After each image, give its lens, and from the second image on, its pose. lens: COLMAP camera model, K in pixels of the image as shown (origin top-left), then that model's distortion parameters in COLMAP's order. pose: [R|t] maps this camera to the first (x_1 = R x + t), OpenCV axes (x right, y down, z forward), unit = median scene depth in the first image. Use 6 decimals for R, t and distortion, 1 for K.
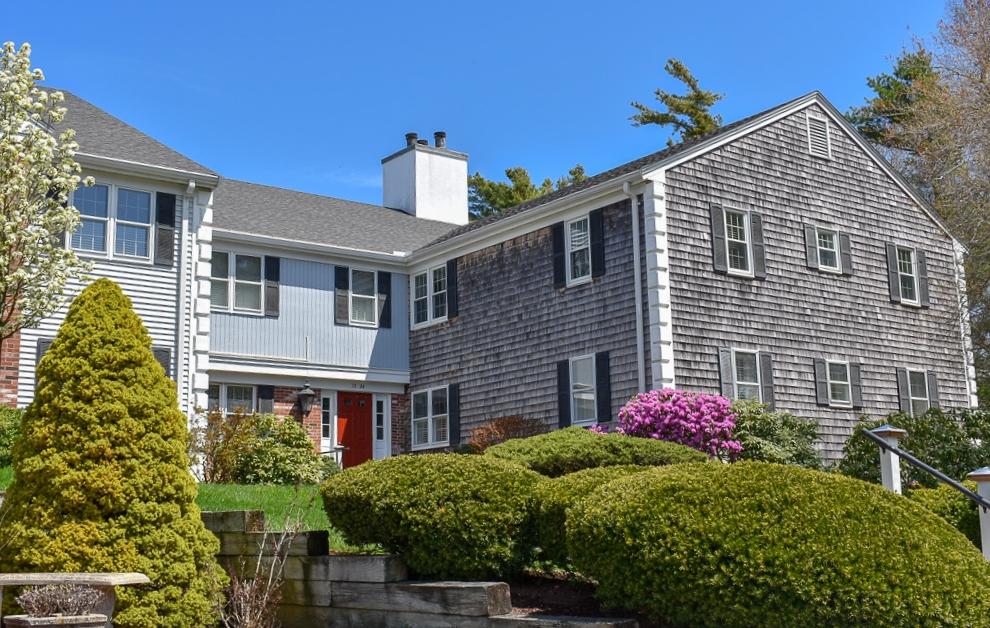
lens RADIAL K [[1180.5, 0, 495.1], [0, 1180.5, 315.0], [0, 0, 1]] dist [-0.052173, 0.000000]
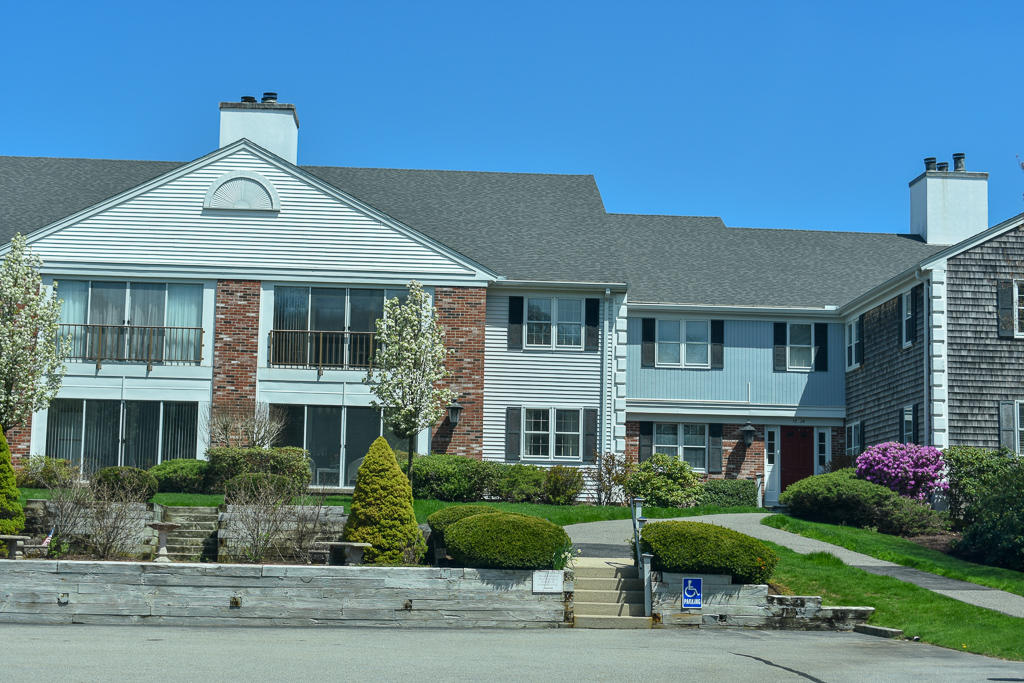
lens RADIAL K [[1771.7, 0, 512.4], [0, 1771.7, 341.8], [0, 0, 1]] dist [-0.029127, 0.000000]
pose [[0.828915, -0.025292, -0.558803, 0.794935], [0.063571, 0.996764, 0.049186, -0.155489], [0.555751, -0.076295, 0.827841, -0.789072]]
